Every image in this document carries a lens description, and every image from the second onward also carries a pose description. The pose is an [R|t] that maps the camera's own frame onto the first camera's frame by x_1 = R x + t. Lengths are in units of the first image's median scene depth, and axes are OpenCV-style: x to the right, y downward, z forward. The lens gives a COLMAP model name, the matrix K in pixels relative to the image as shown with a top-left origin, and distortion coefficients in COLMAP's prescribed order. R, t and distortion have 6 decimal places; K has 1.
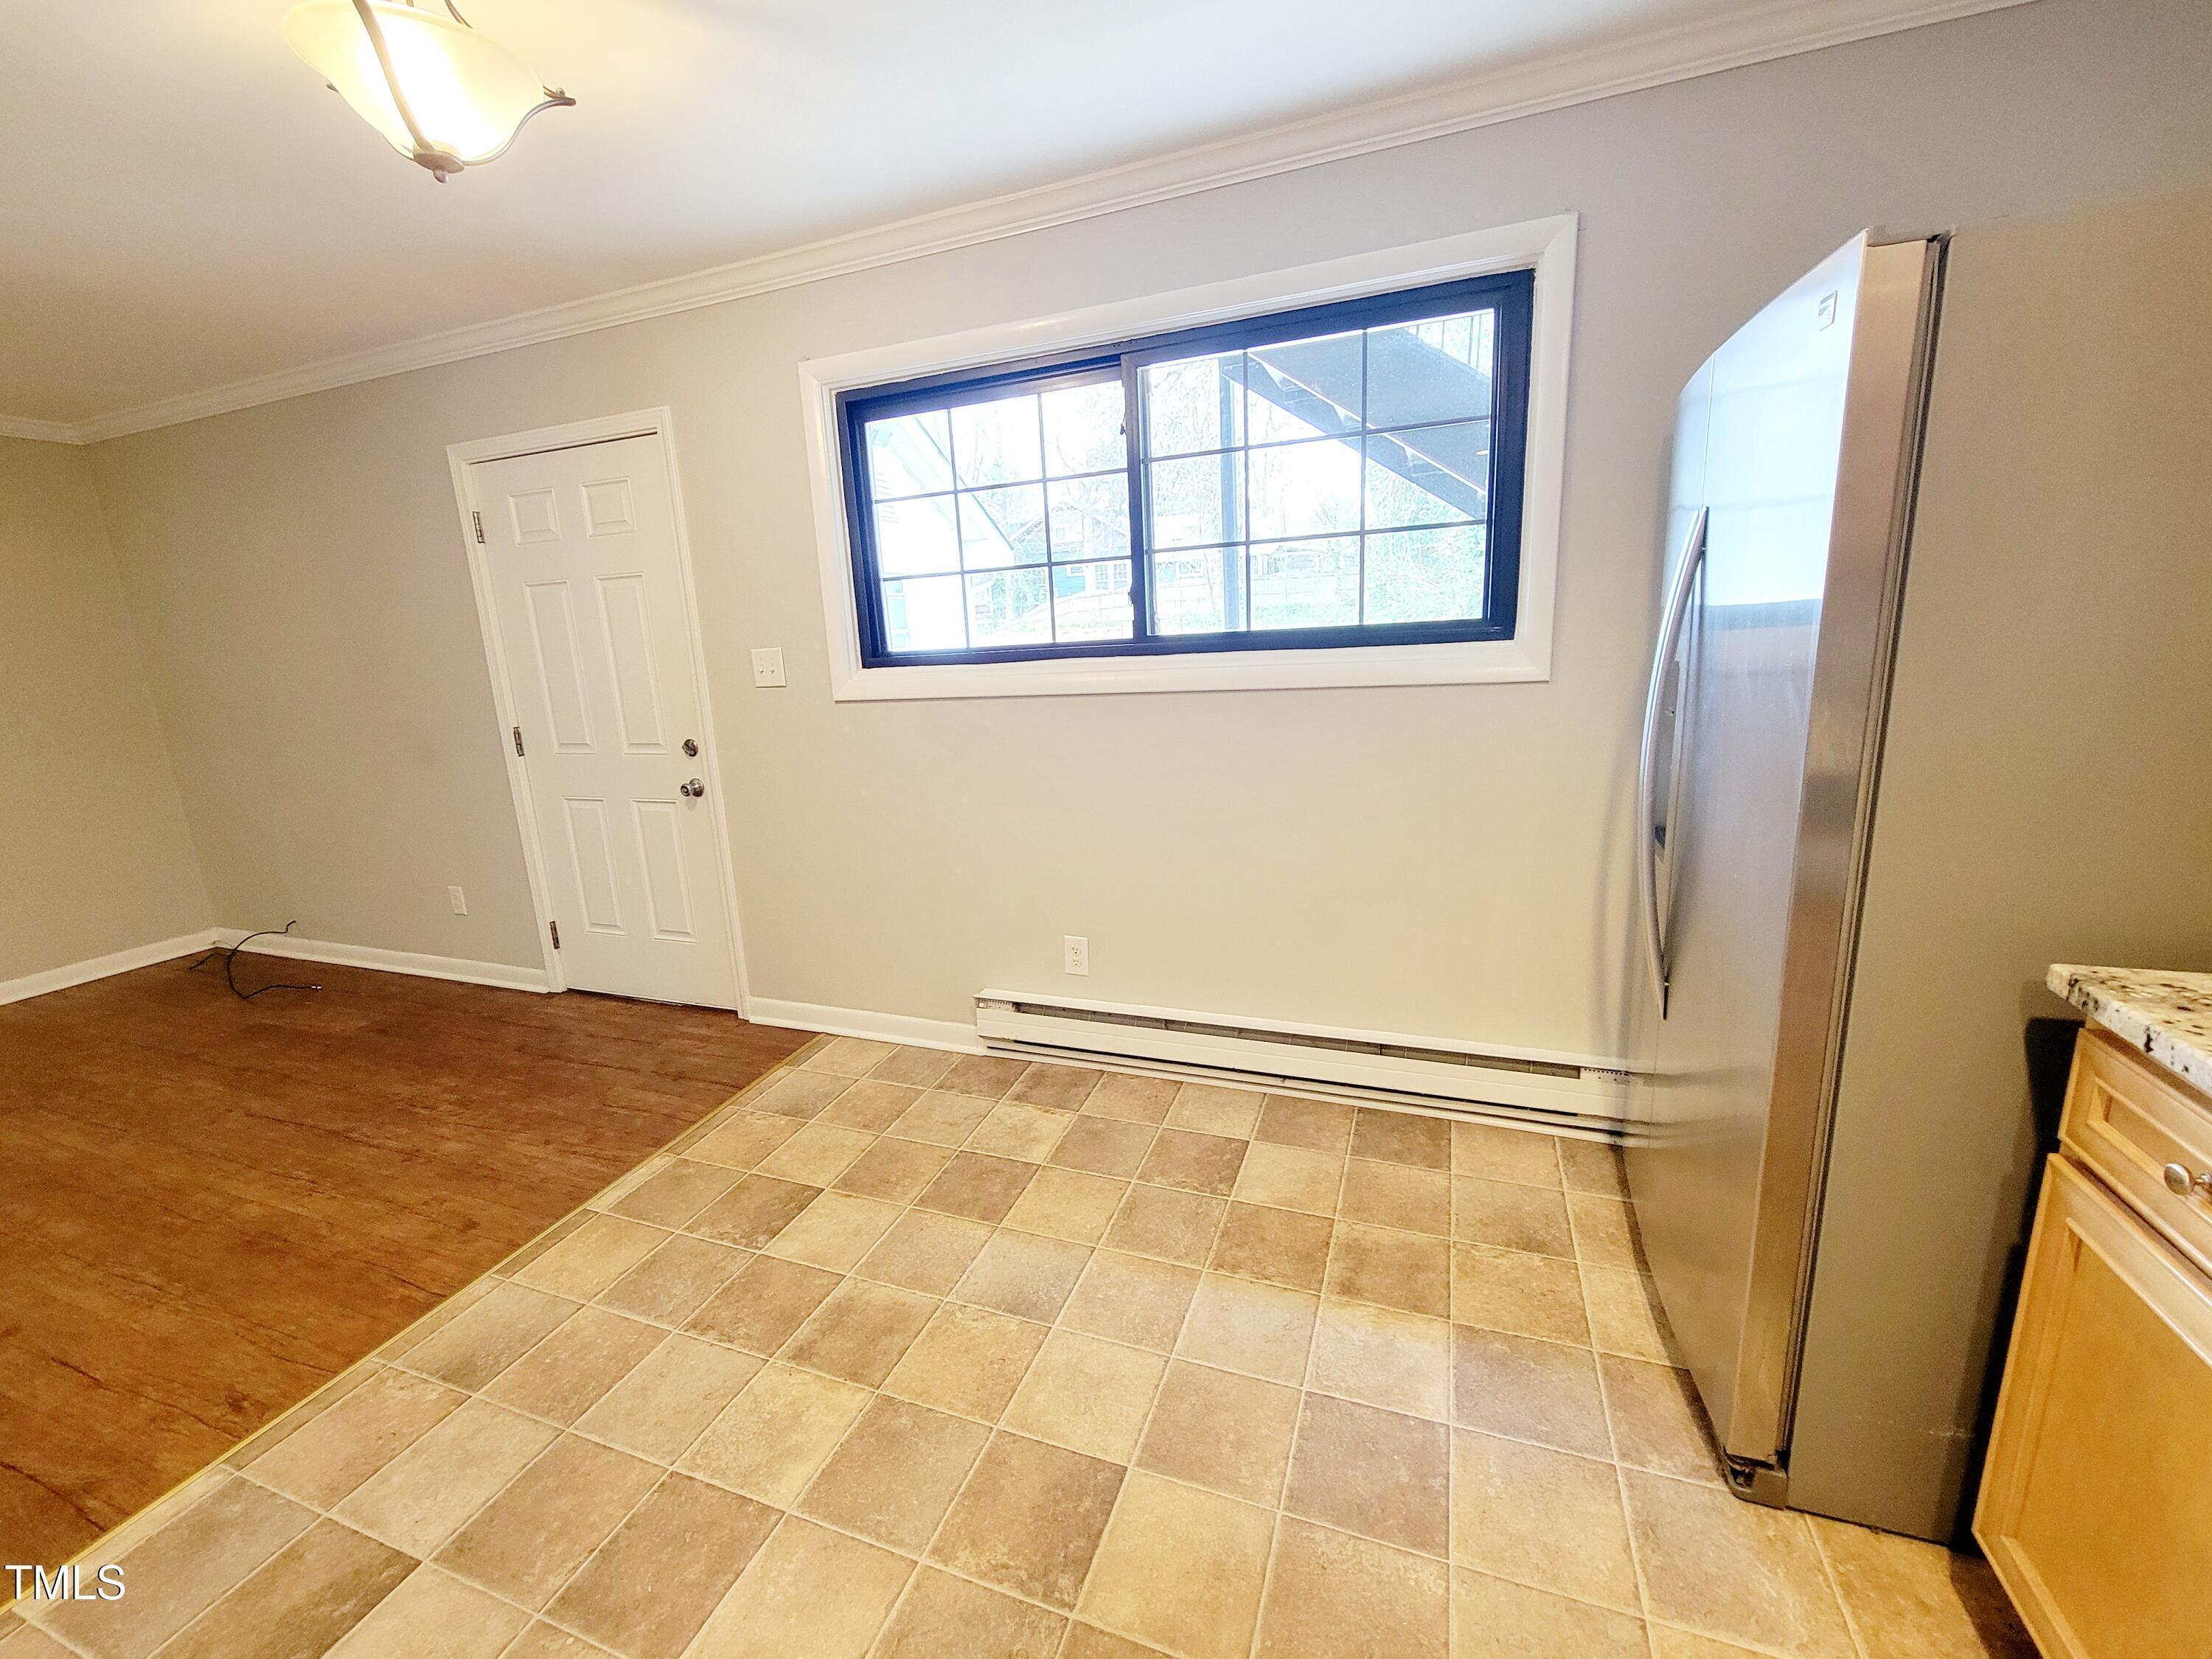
lens RADIAL K [[902.1, 0, 1086.3], [0, 902.1, 826.1], [0, 0, 1]] dist [0.003932, -0.001324]
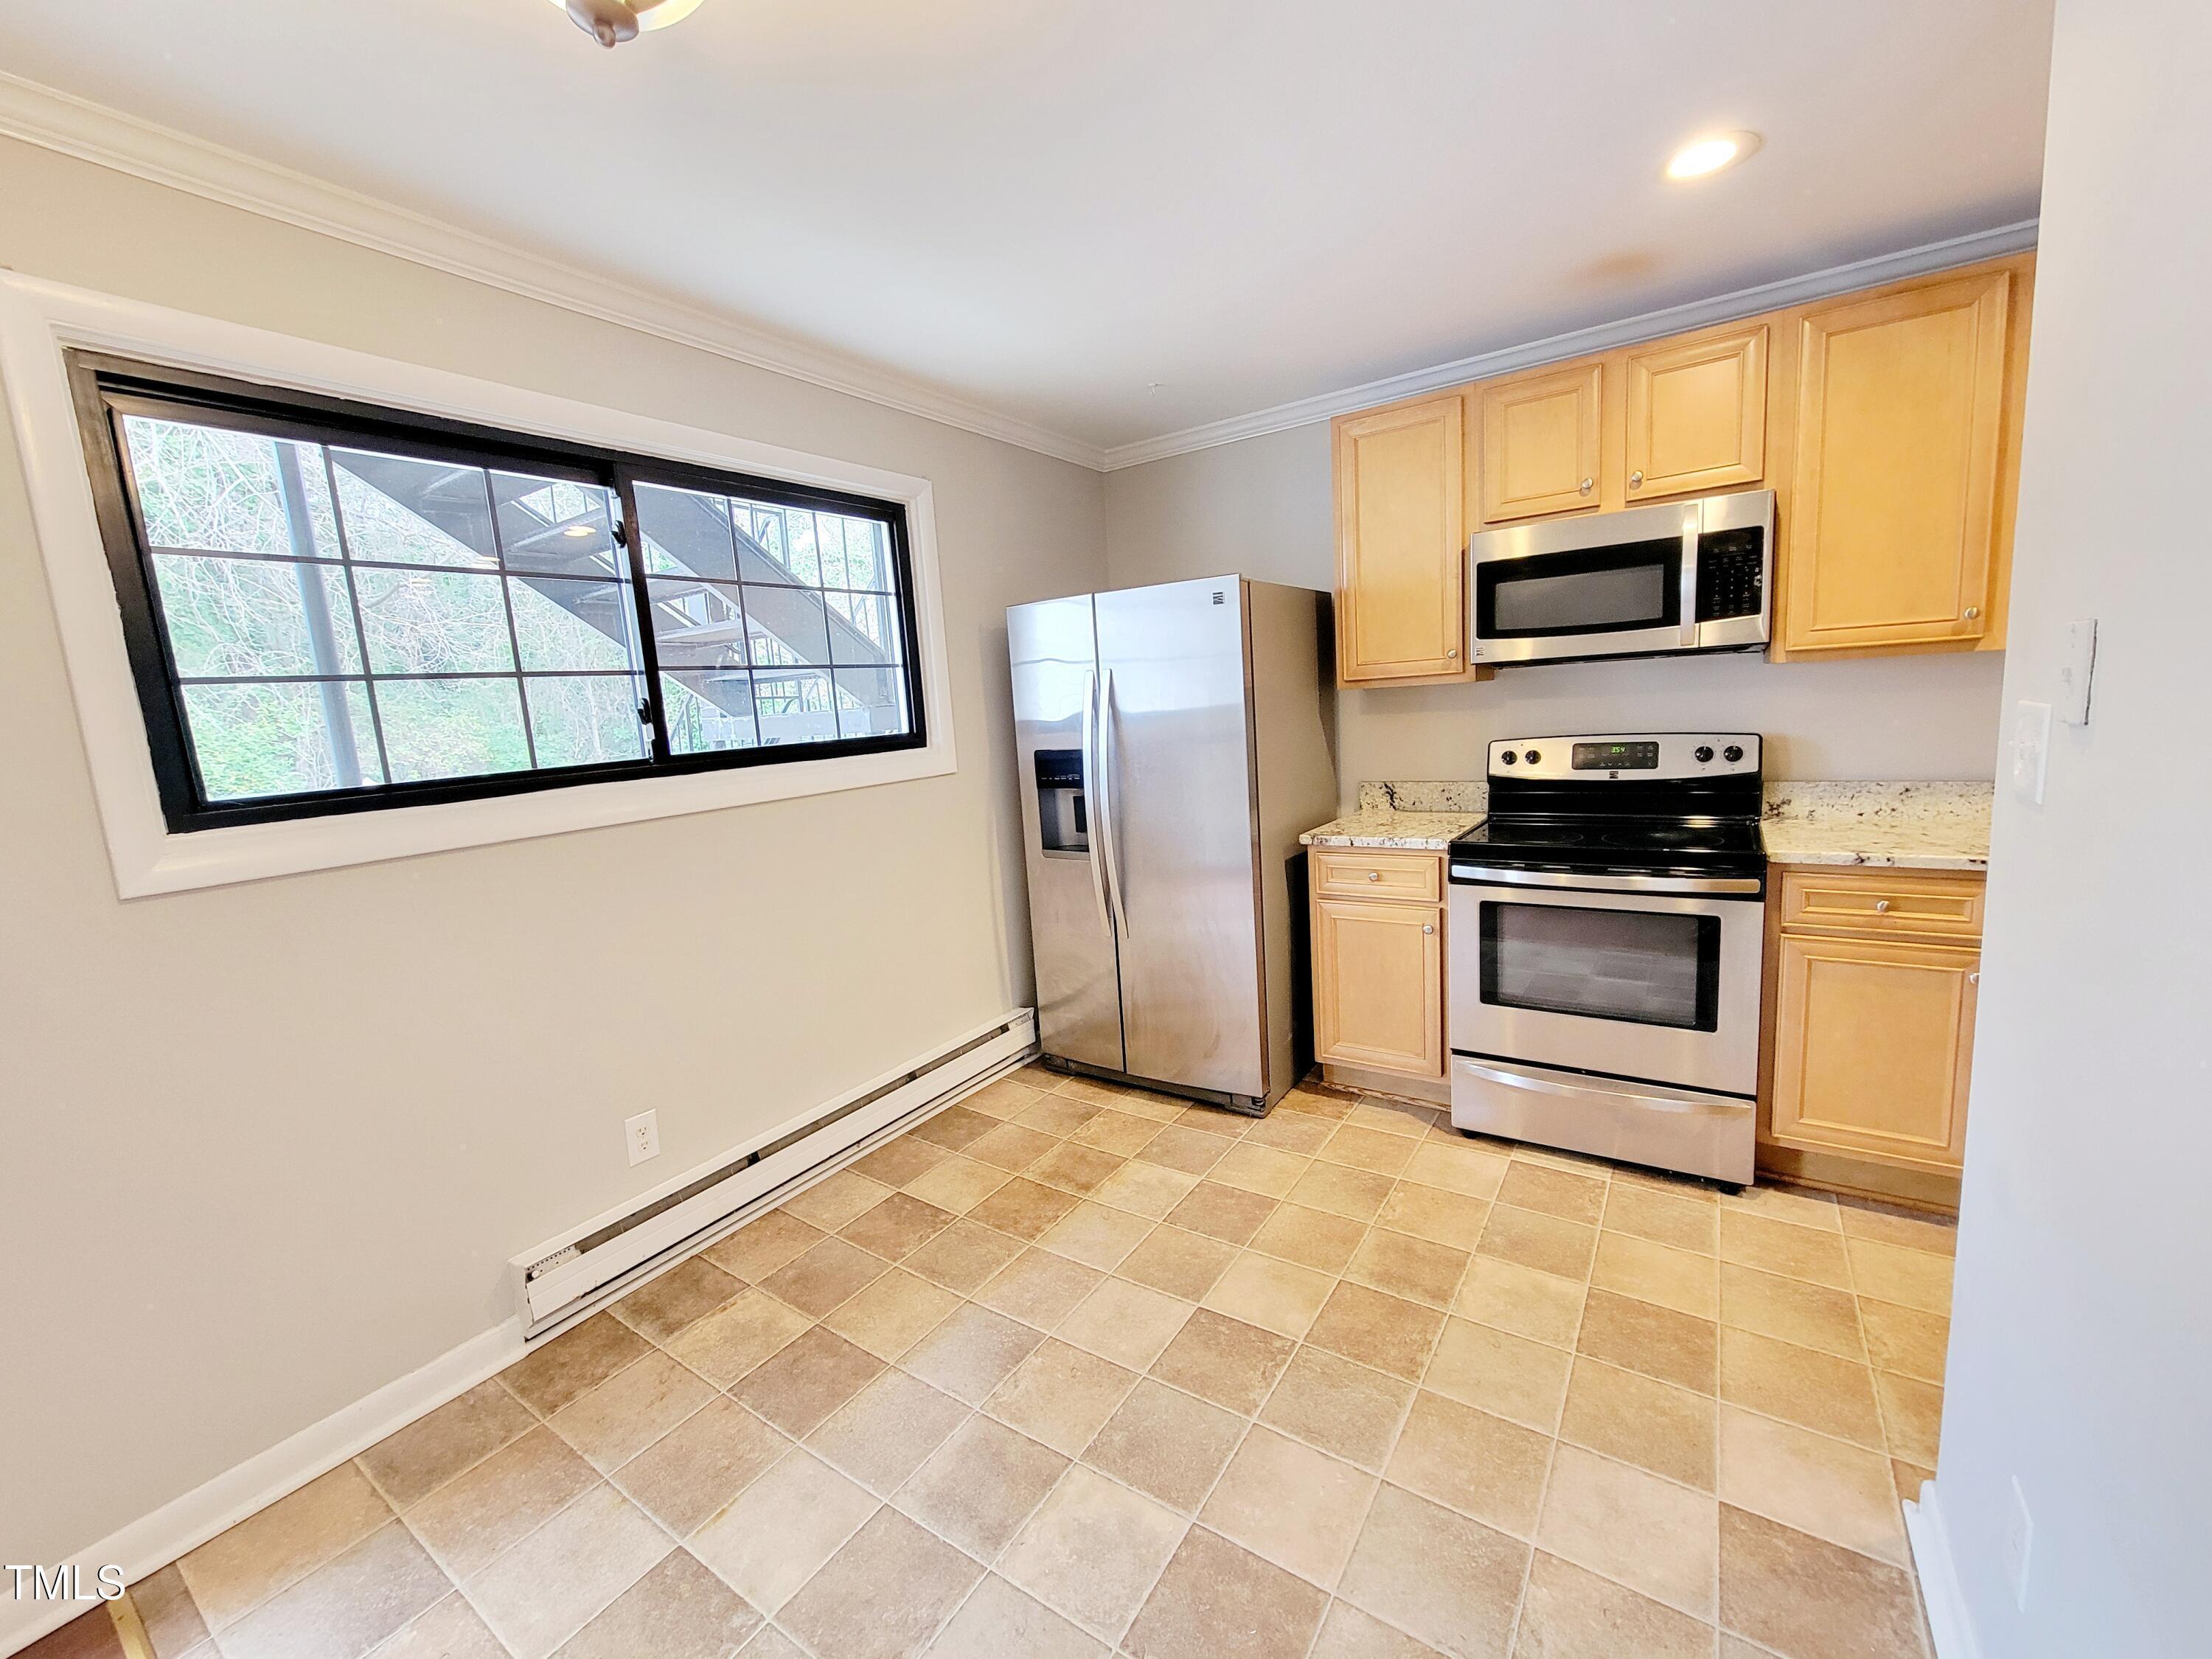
lens RADIAL K [[902.1, 0, 1093.8], [0, 902.1, 827.6], [0, 0, 1]] dist [0.003932, -0.001324]
pose [[0.227632, -0.099096, 0.968692, -0.908743], [0.256983, 0.965653, 0.038397, -0.073210], [-0.939225, 0.240197, 0.245280, 0.450876]]
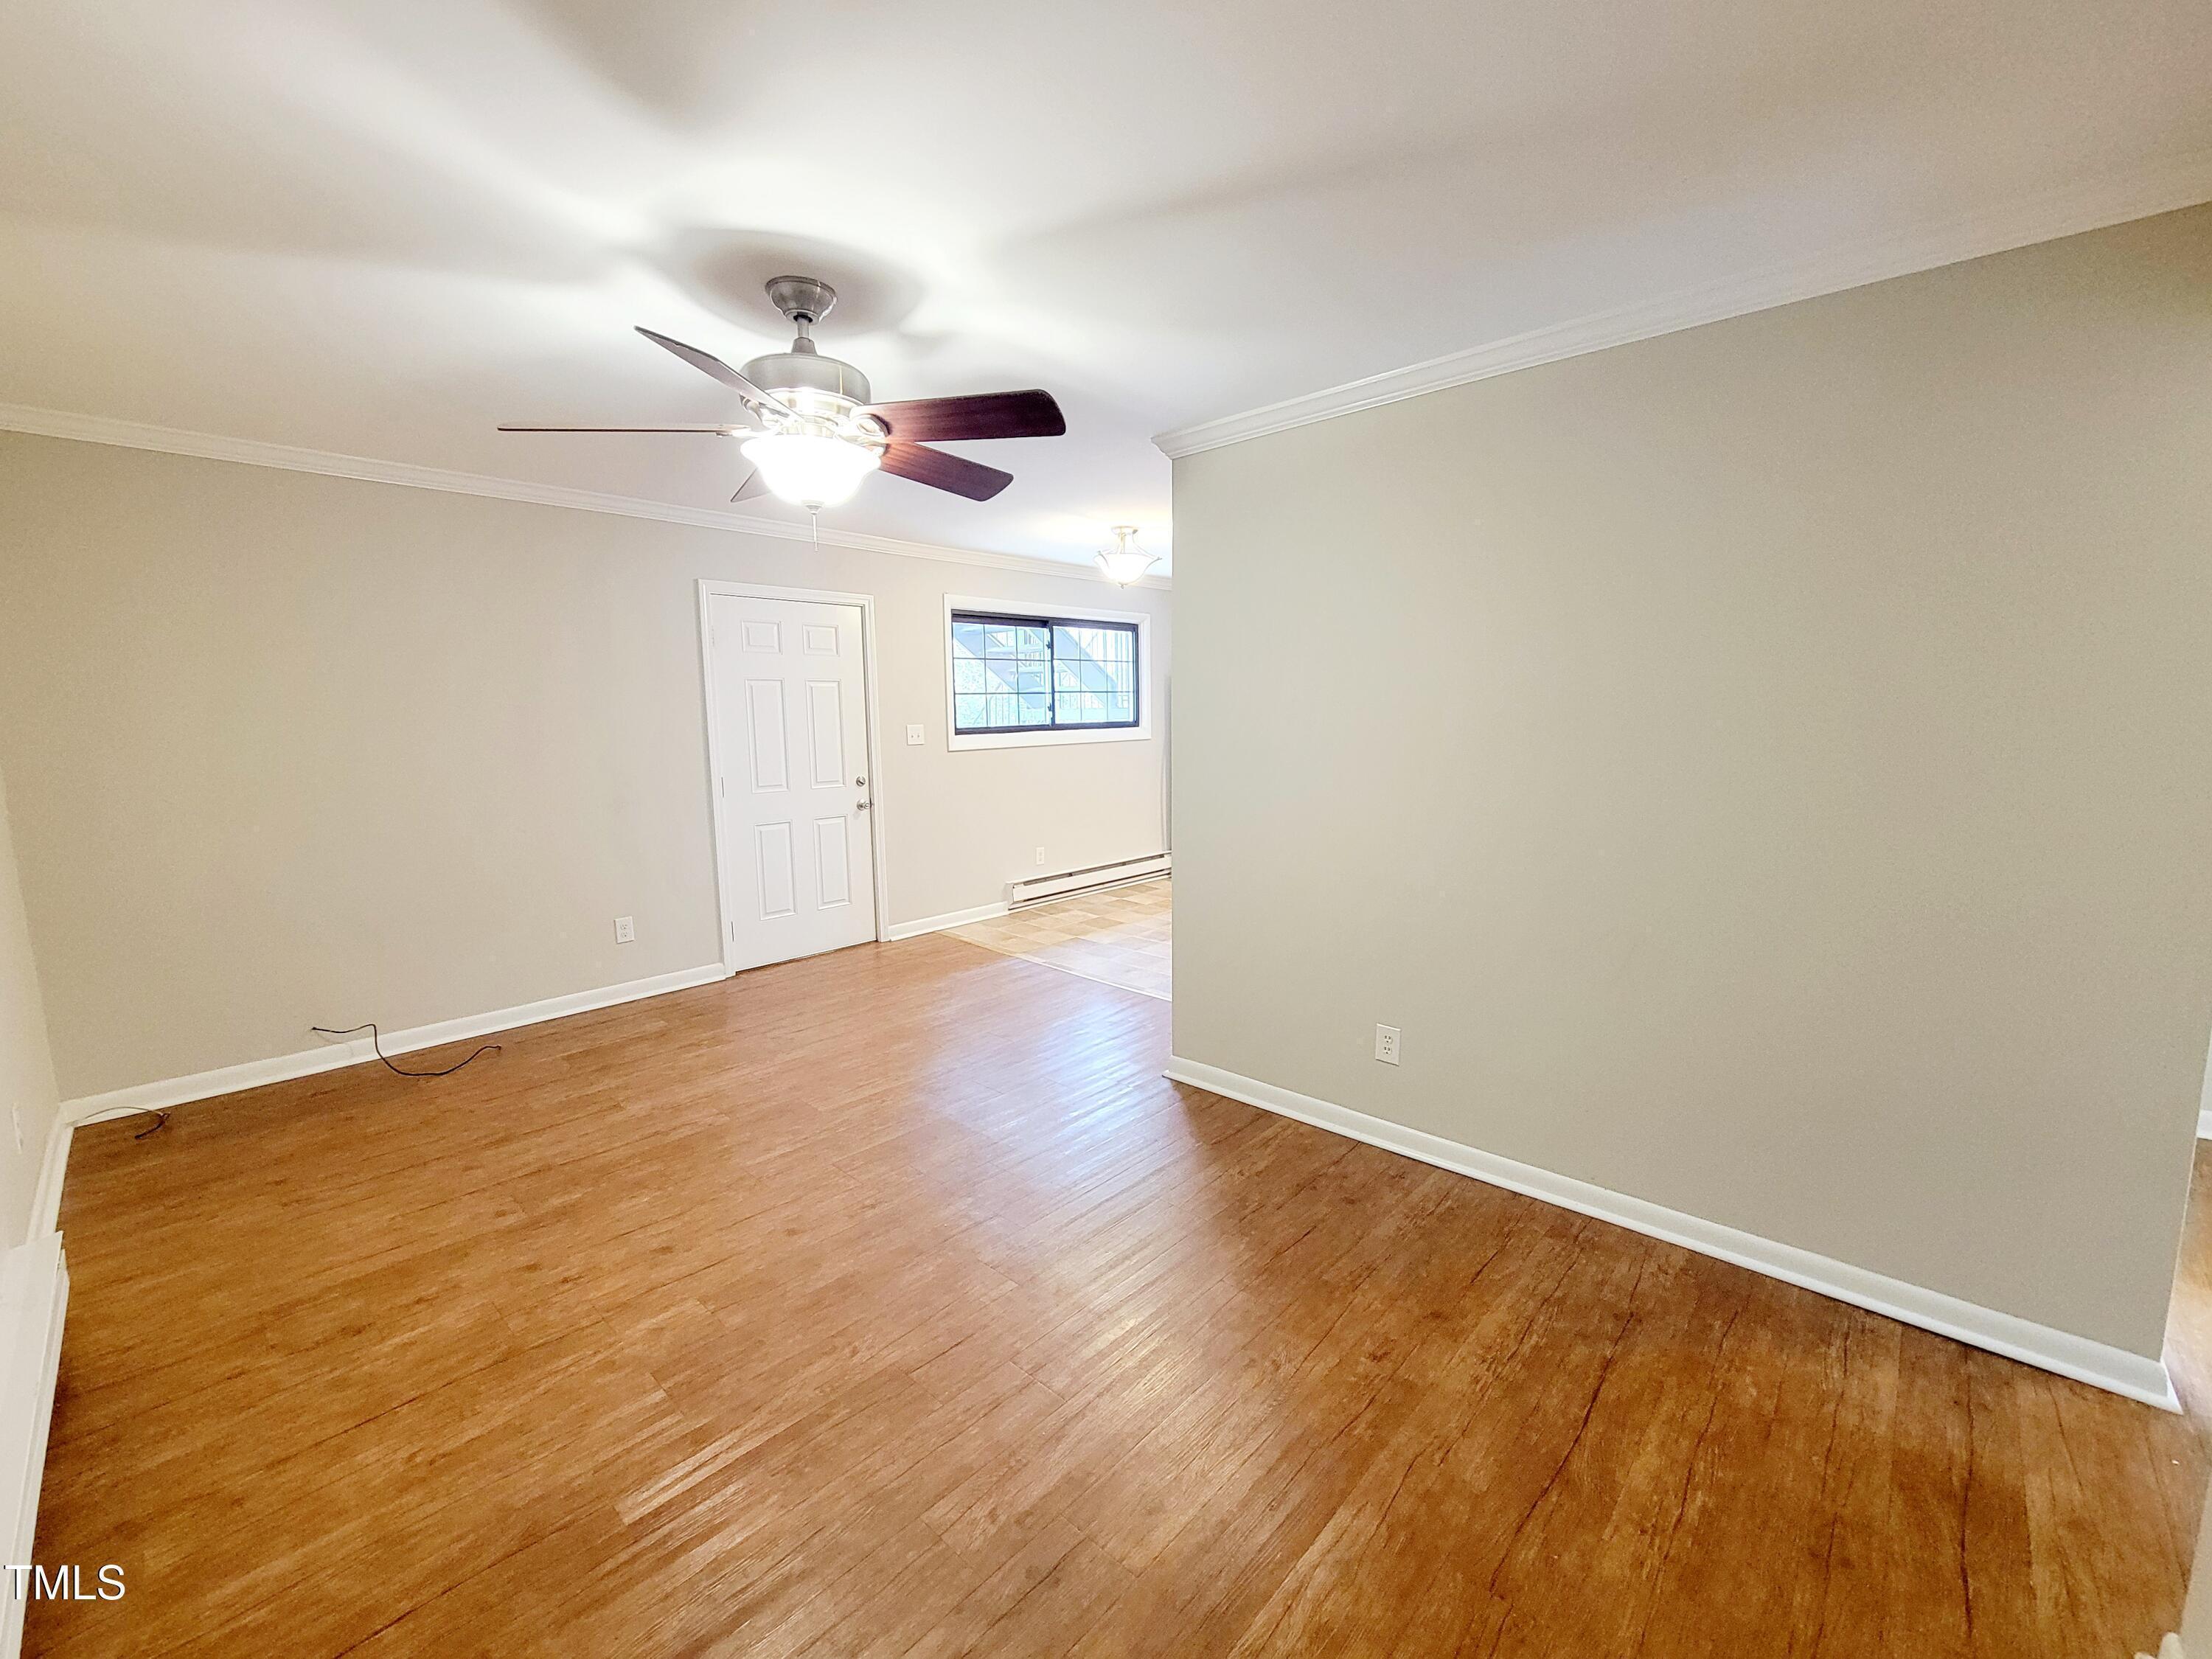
lens RADIAL K [[902.1, 0, 1094.6], [0, 902.1, 835.5], [0, 0, 1]] dist [0.003932, -0.001324]
pose [[0.371548, -0.085664, 0.924453, -2.825639], [0.187268, 0.982183, 0.015748, 0.105928], [-0.909331, 0.167270, 0.380970, -0.052740]]
